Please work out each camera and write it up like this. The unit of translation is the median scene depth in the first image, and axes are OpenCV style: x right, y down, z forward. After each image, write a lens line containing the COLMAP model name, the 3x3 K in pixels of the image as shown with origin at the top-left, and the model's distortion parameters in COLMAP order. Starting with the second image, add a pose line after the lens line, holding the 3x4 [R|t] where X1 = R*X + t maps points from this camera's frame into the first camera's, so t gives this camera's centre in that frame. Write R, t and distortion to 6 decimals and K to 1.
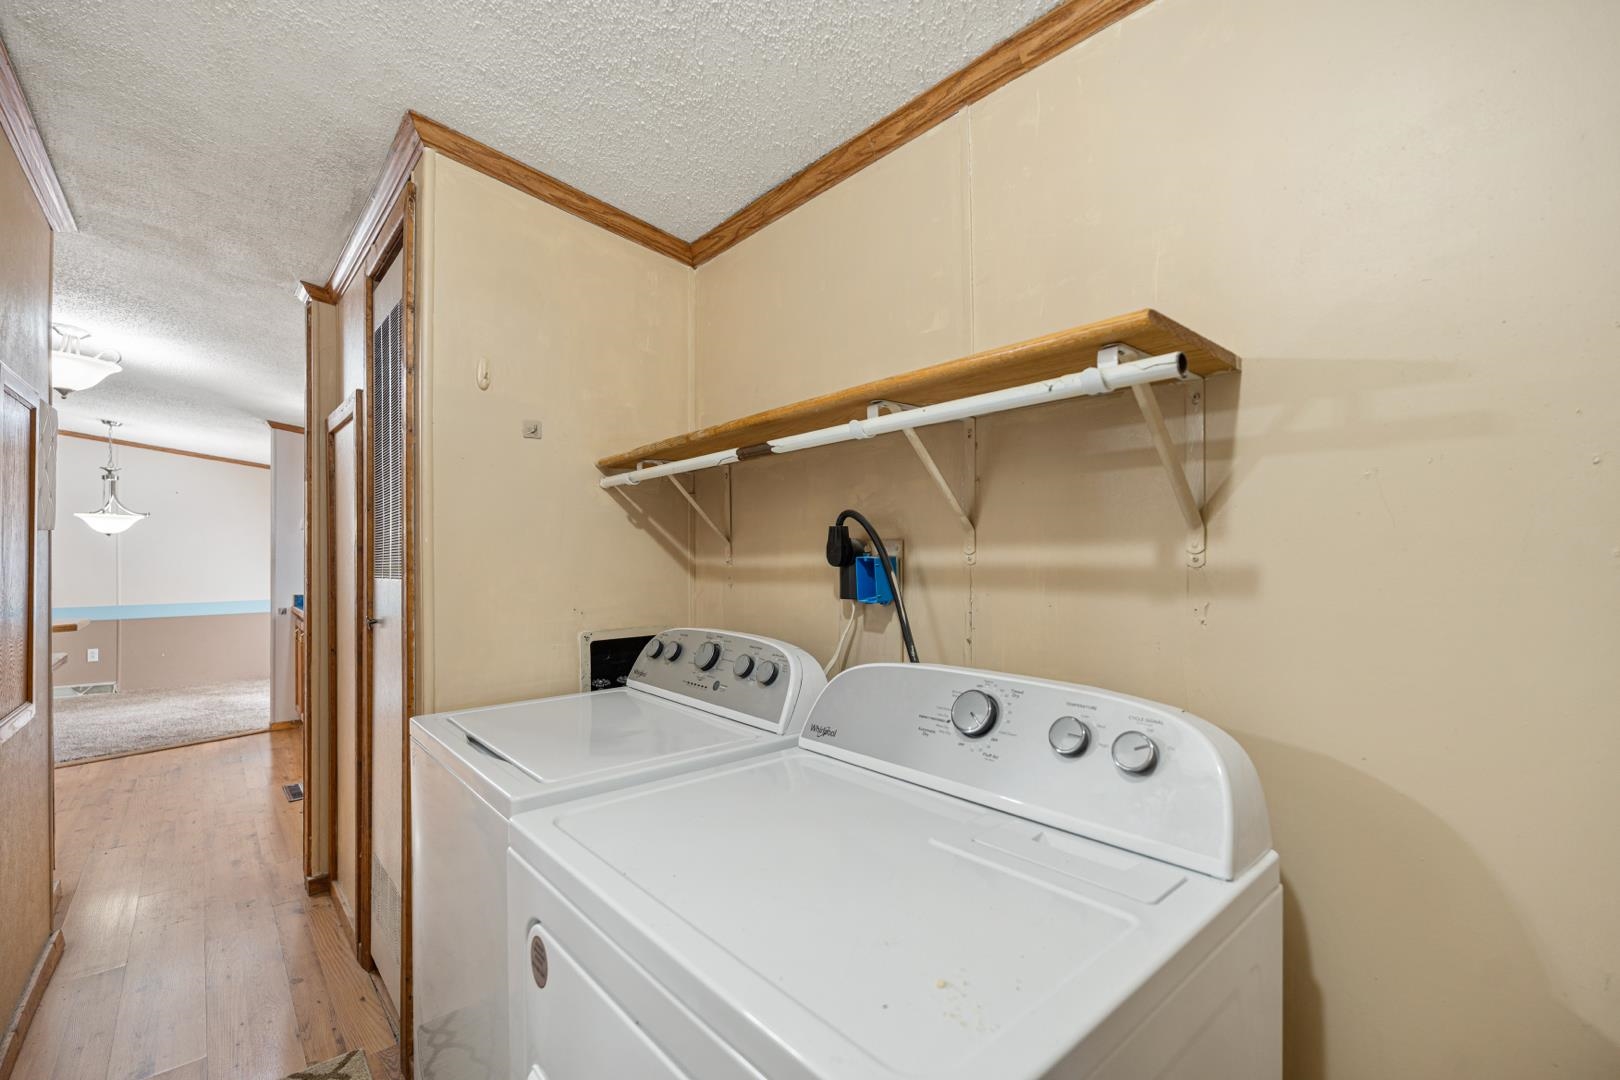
lens RADIAL K [[708.6, 0, 810.1], [0, 708.6, 551.8], [0, 0, 1]] dist [-0.003297, -0.000422]
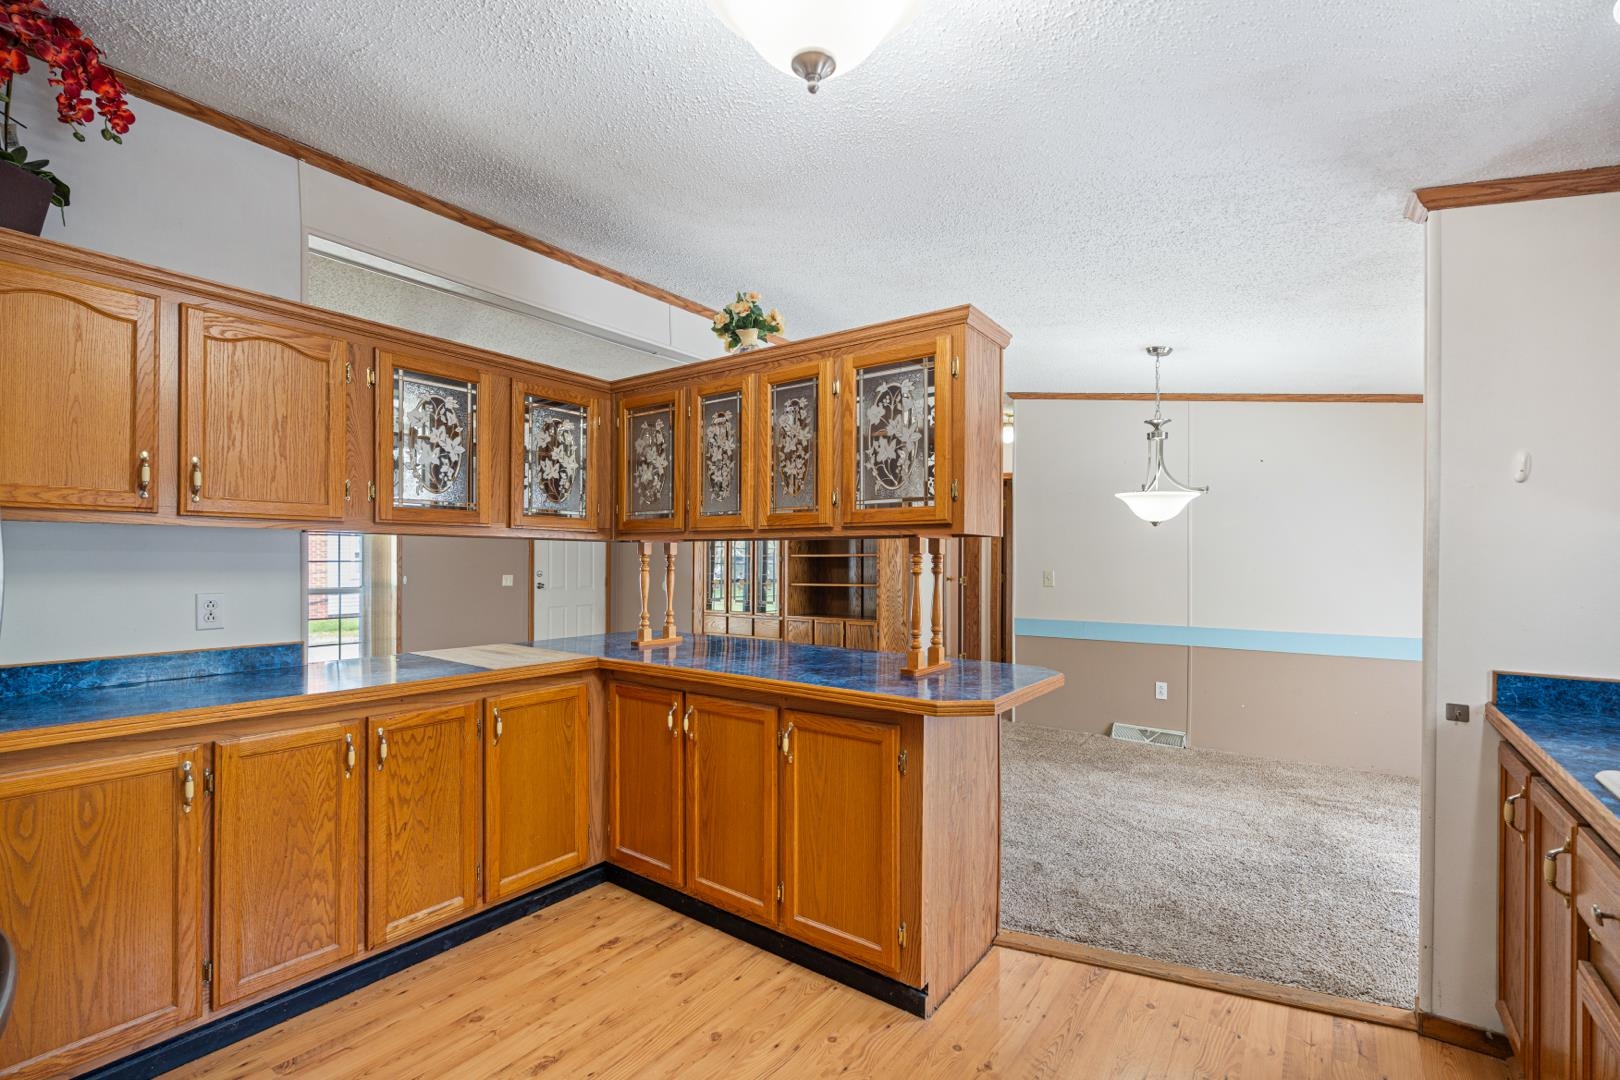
lens RADIAL K [[708.6, 0, 810.1], [0, 708.6, 551.8], [0, 0, 1]] dist [-0.003297, -0.000422]
pose [[0.219008, 0.002867, -0.975719, -0.430595], [-0.008327, 0.999965, 0.001070, 0.003140], [0.975687, 0.007890, 0.219025, 0.551112]]
